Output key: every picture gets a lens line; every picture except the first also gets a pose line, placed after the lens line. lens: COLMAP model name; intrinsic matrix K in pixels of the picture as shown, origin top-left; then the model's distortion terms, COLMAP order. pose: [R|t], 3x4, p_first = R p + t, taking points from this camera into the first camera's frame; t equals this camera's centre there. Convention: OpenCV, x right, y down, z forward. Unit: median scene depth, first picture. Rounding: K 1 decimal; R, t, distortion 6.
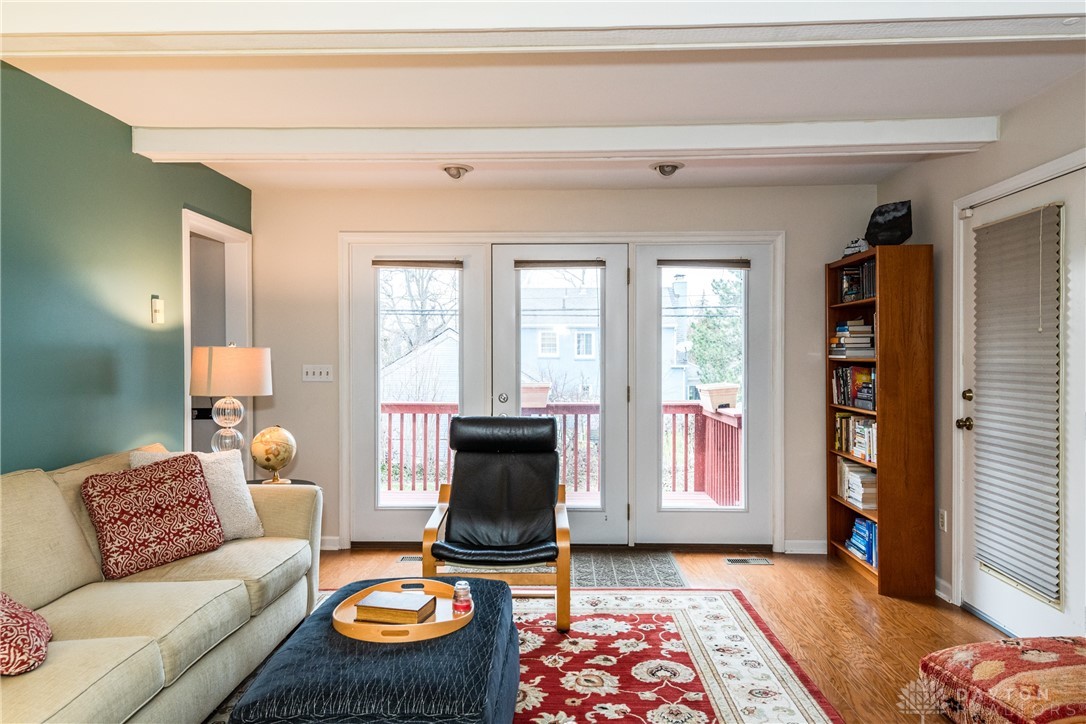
lens RADIAL K [[728.1, 0, 503.1], [0, 728.1, 360.7], [0, 0, 1]] dist [0.036974, -0.027492]
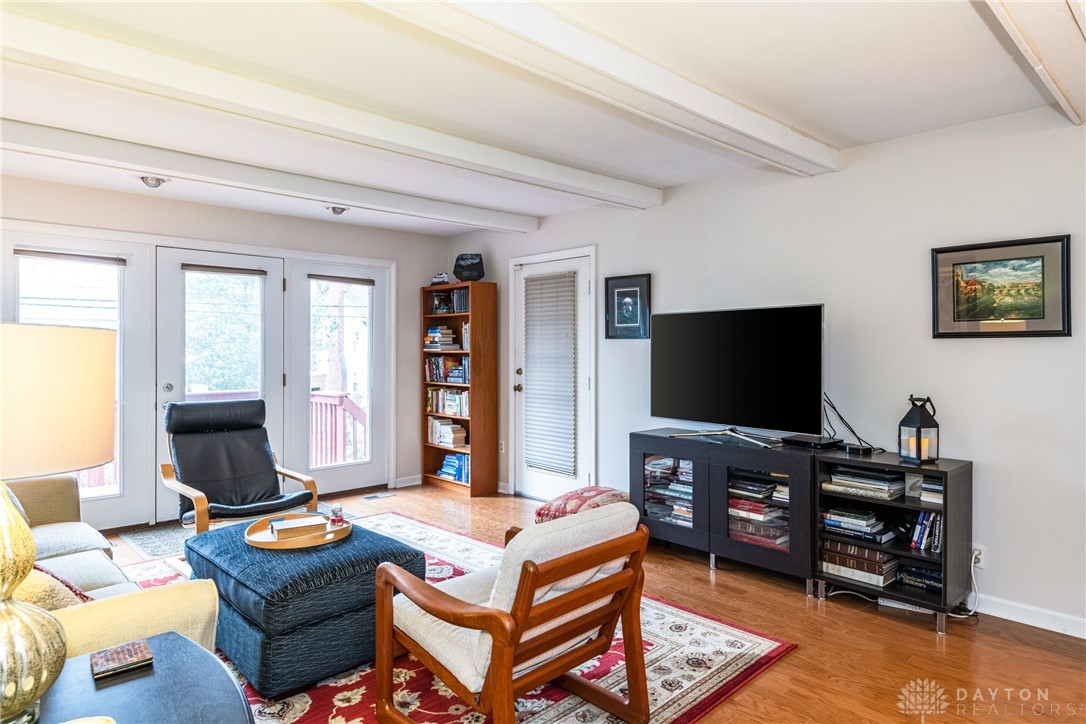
lens RADIAL K [[641.1, 0, 539.2], [0, 641.1, 345.5], [0, 0, 1]] dist [0.034274, -0.022149]
pose [[0.714923, 0.004649, 0.699187, -0.340951], [0.004474, 0.999927, -0.011222, 0.001960], [-0.699188, 0.011151, 0.714851, -0.105477]]
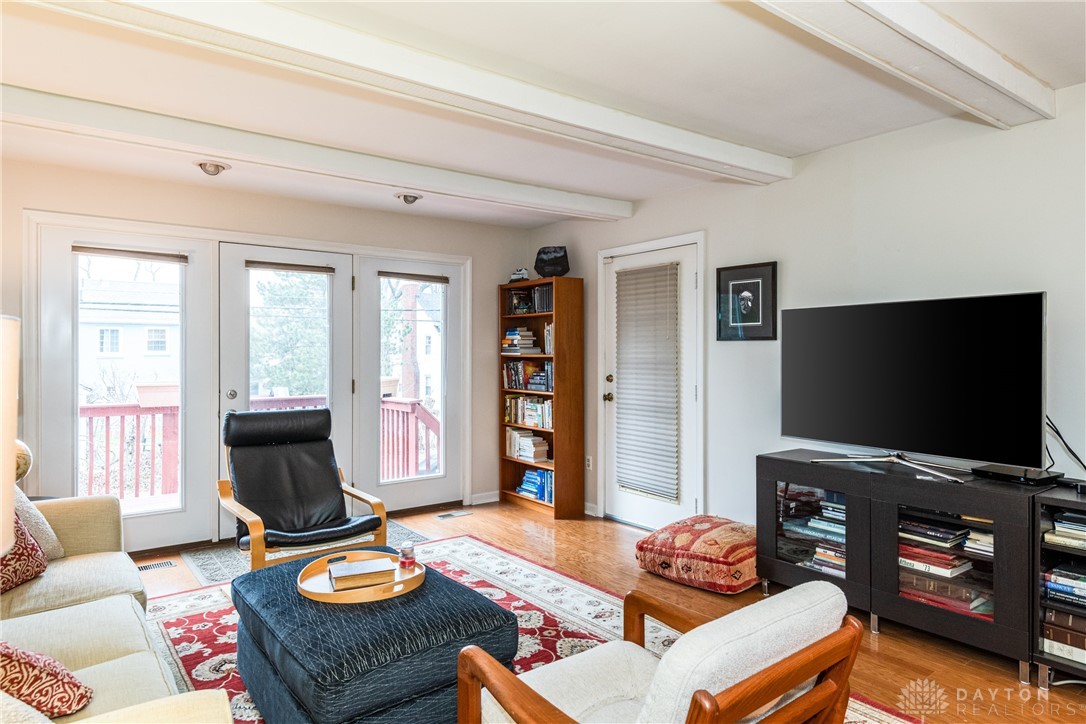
lens RADIAL K [[654.3, 0, 547.5], [0, 654.3, 348.9], [0, 0, 1]] dist [0.028546, -0.019859]
pose [[0.779566, 0.004847, 0.626301, -0.280170], [0.003799, 0.999915, -0.012467, 0.001372], [-0.626308, 0.012098, 0.779481, 0.009746]]
